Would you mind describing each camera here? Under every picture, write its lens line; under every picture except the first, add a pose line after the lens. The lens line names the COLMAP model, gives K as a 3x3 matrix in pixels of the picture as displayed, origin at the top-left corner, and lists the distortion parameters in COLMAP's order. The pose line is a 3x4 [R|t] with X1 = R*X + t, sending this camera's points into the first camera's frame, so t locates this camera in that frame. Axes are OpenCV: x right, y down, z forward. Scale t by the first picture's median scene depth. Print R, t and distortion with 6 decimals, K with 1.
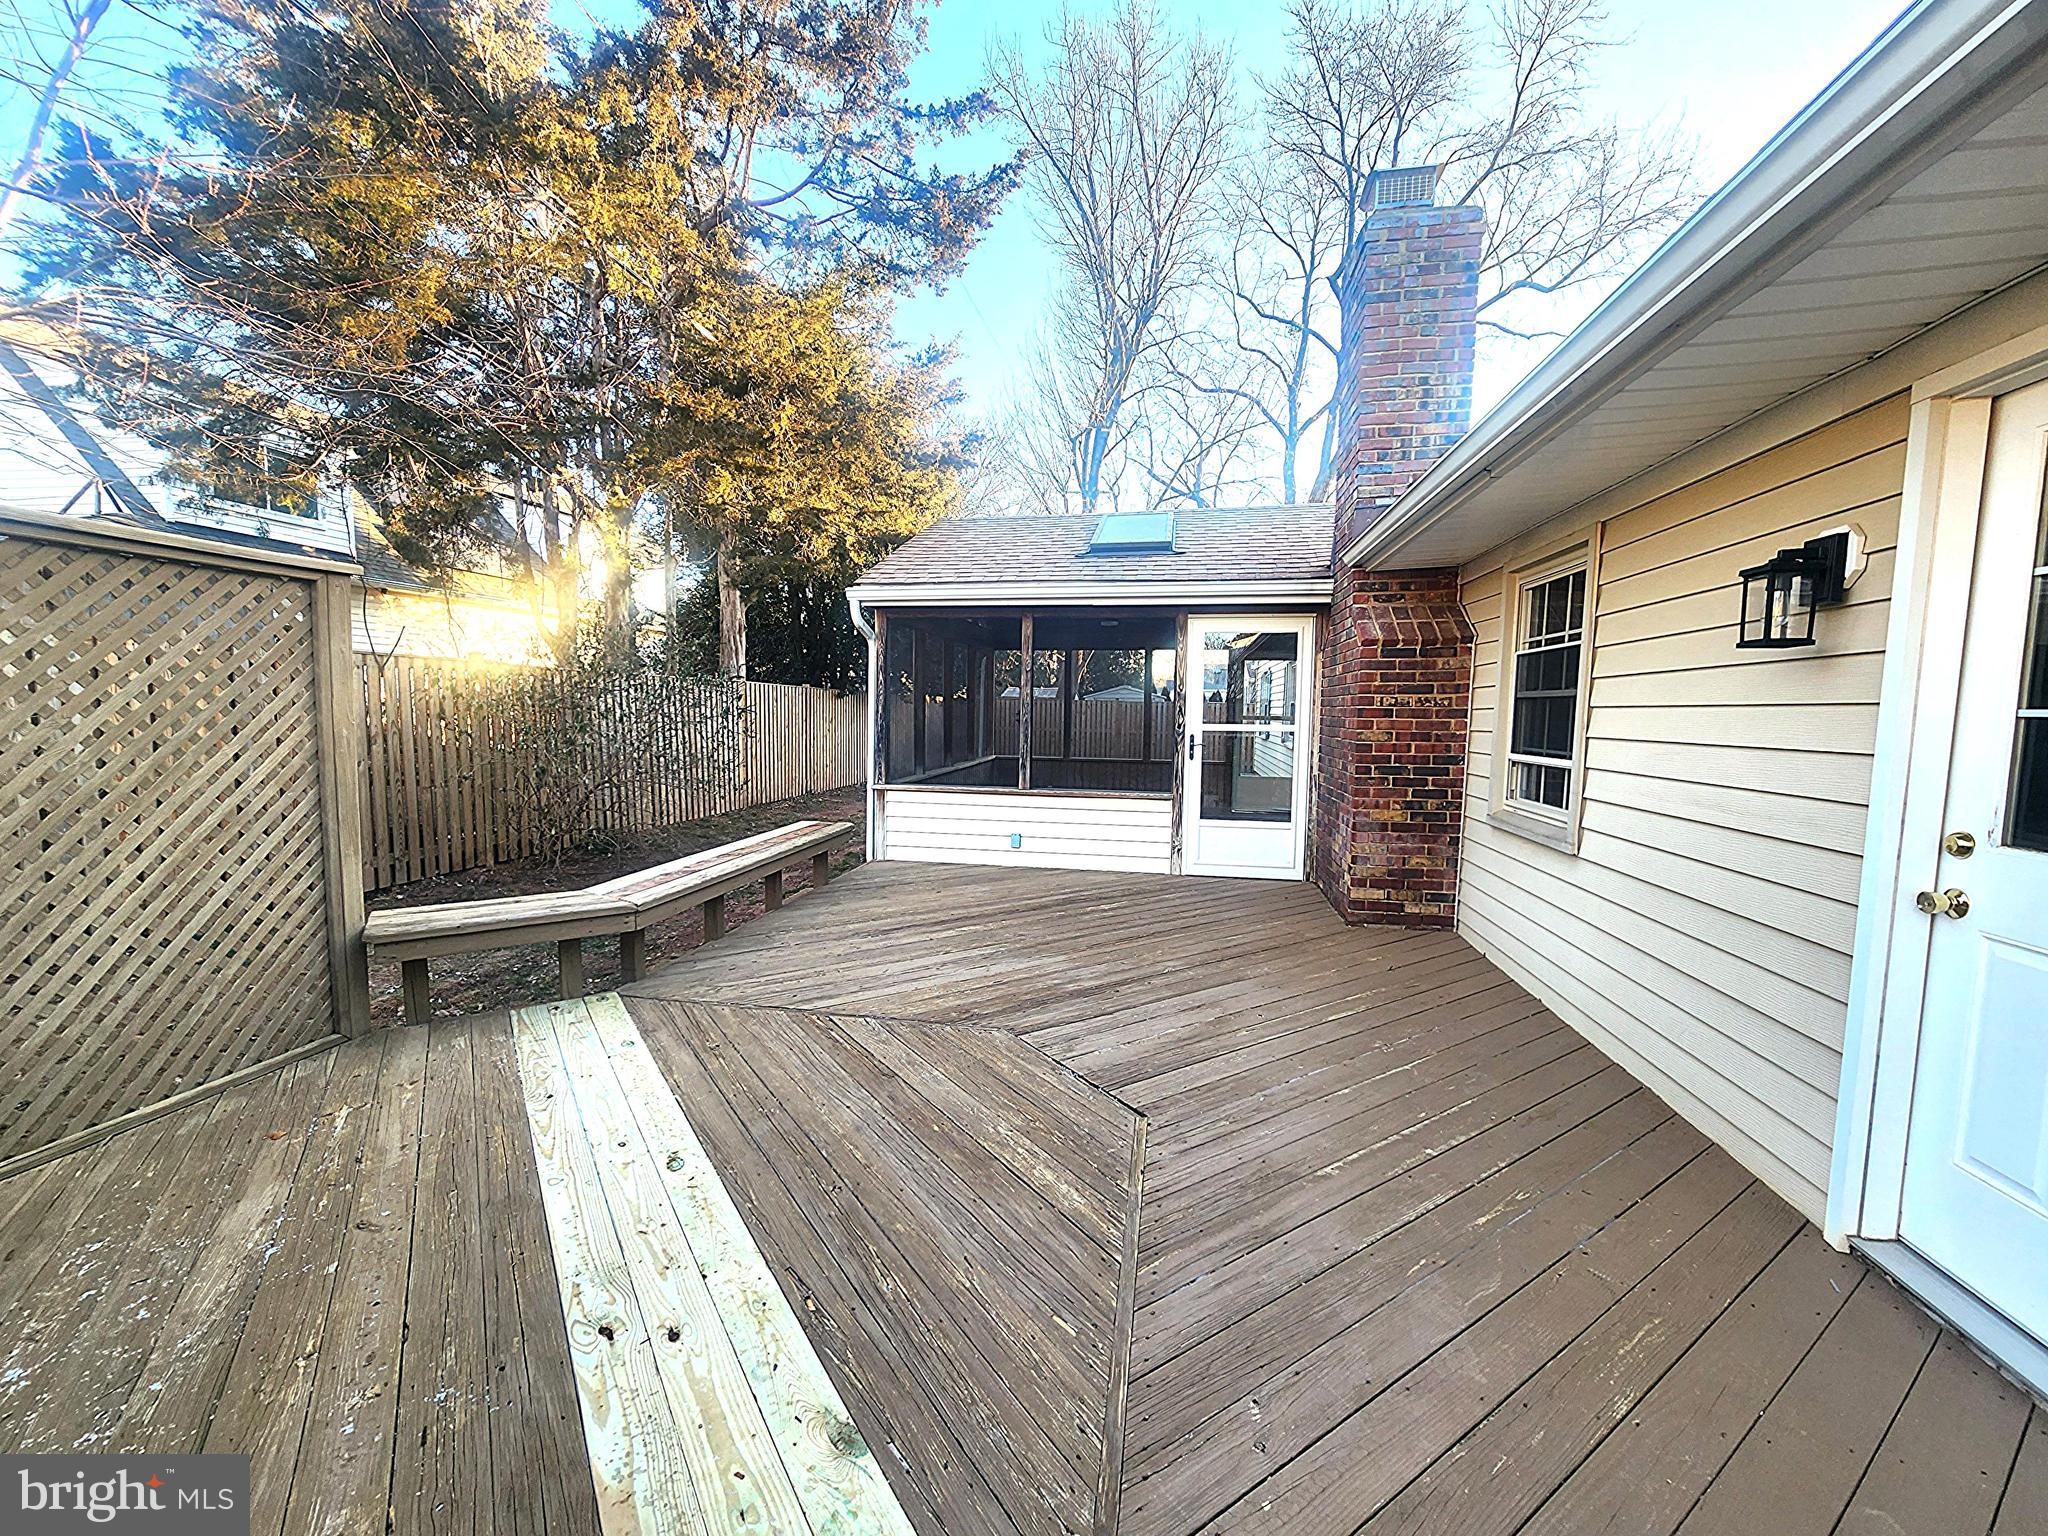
lens RADIAL K [[836.6, 0, 1014.1], [0, 836.6, 780.3], [0, 0, 1]] dist [-0.000909, 0.000013]
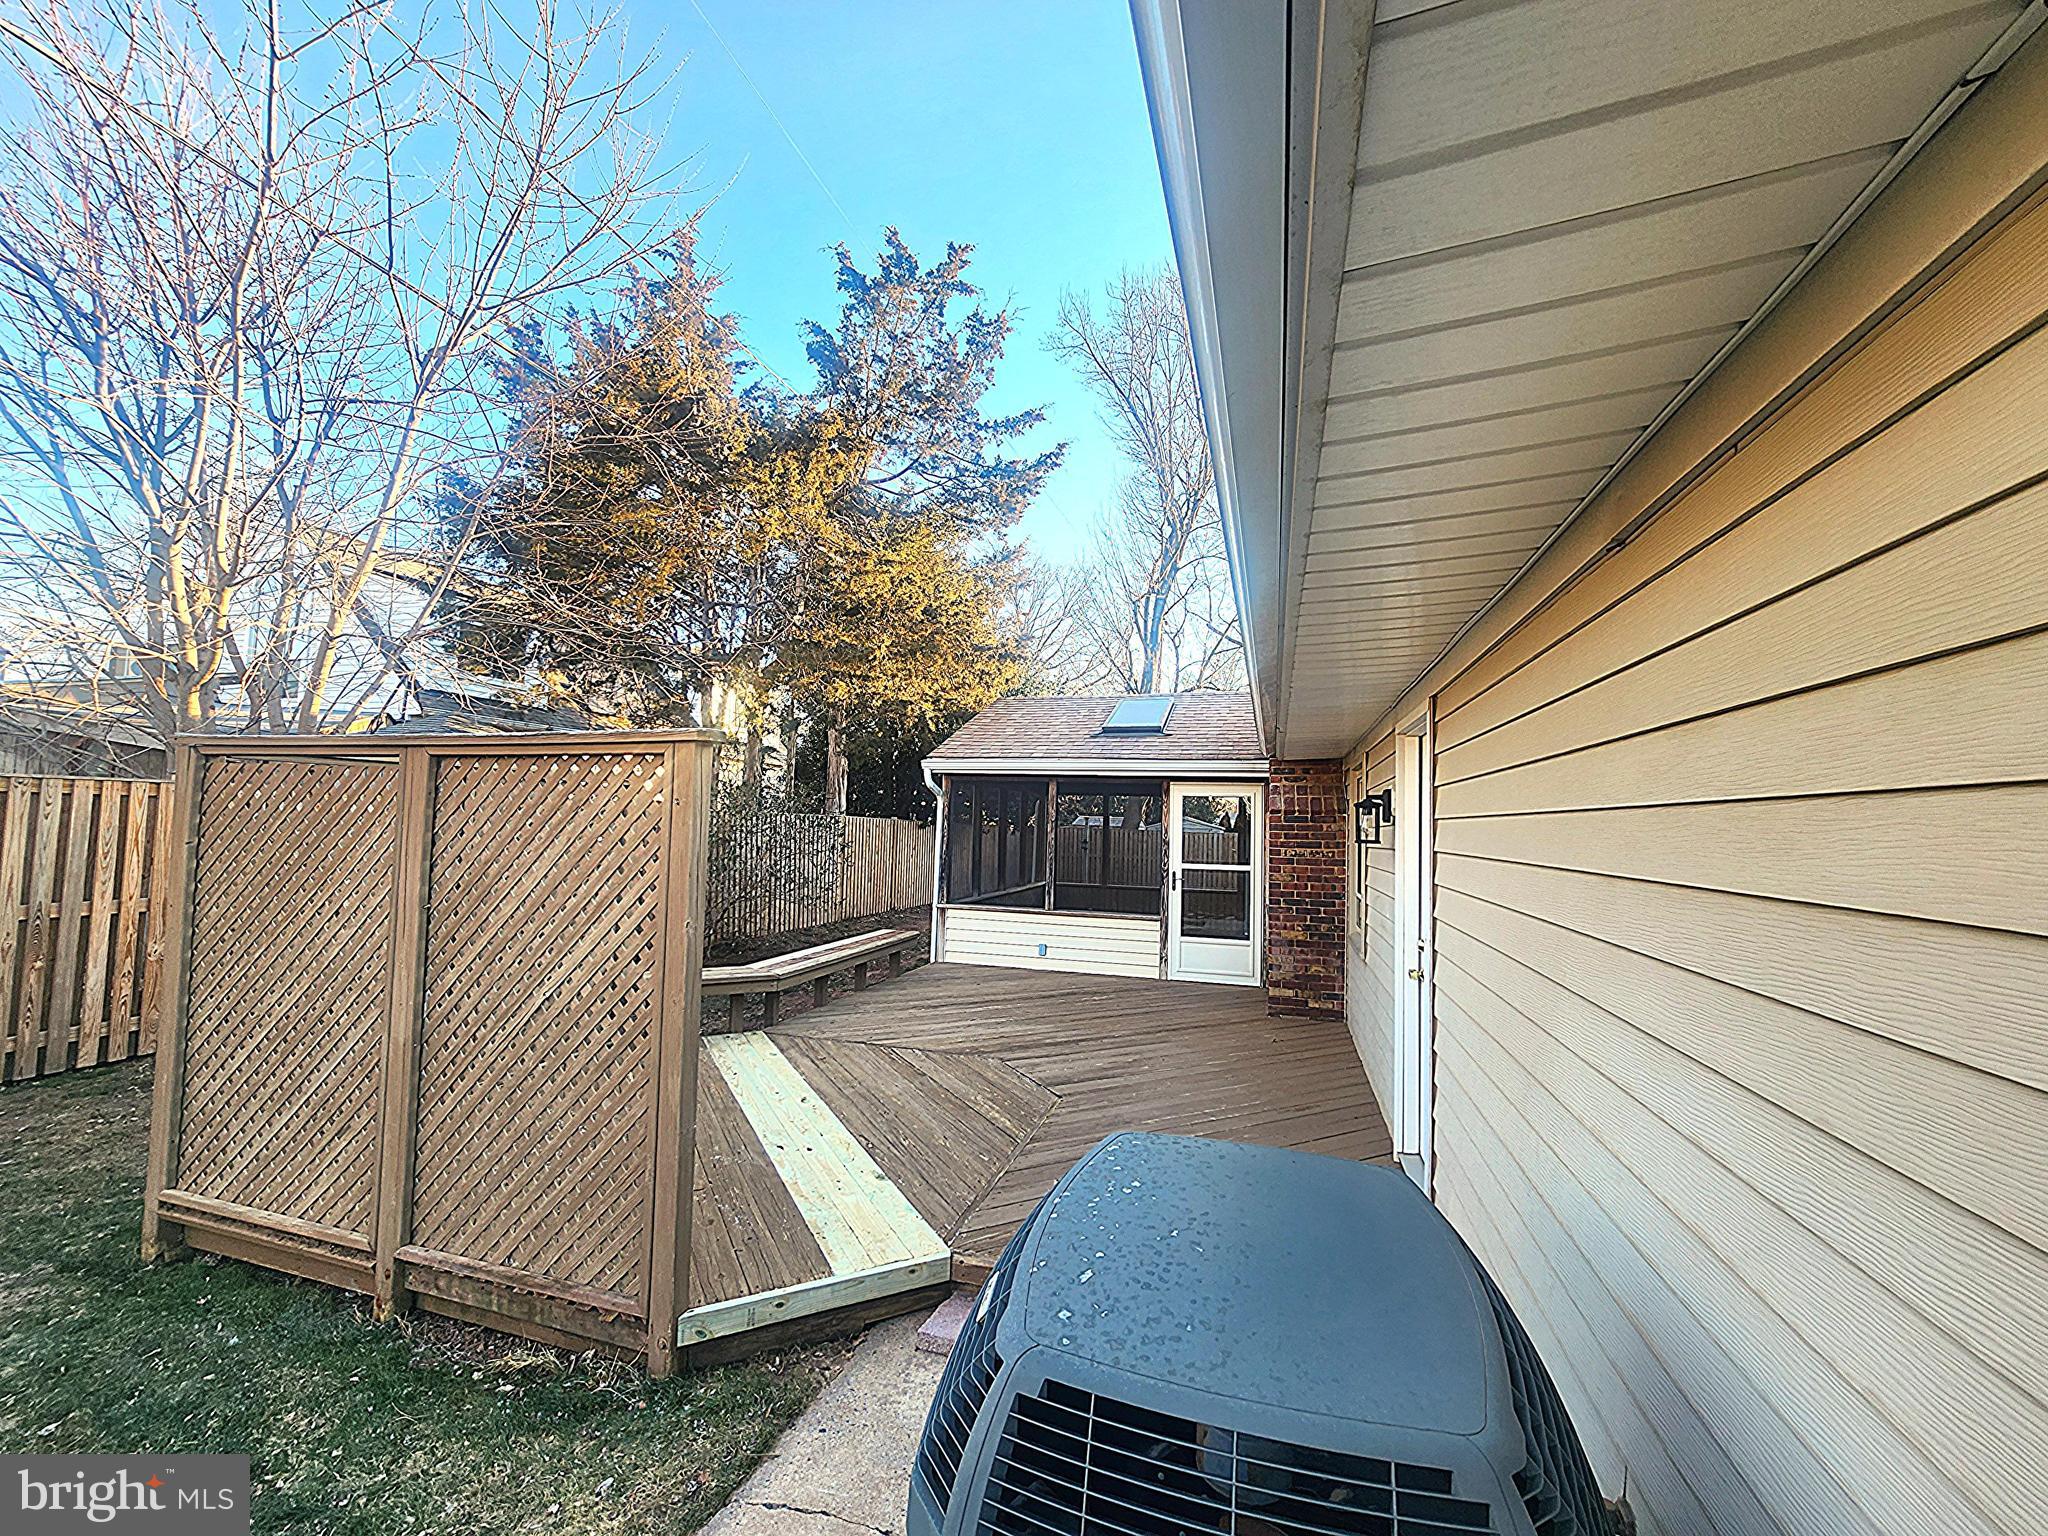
lens RADIAL K [[836.6, 0, 1014.1], [0, 836.6, 780.3], [0, 0, 1]] dist [-0.000909, 0.000013]
pose [[0.994458, 0.008517, -0.104787, 0.097416], [-0.023550, 0.989432, -0.143073, -0.001806], [0.102461, 0.144748, 0.984149, -0.345582]]
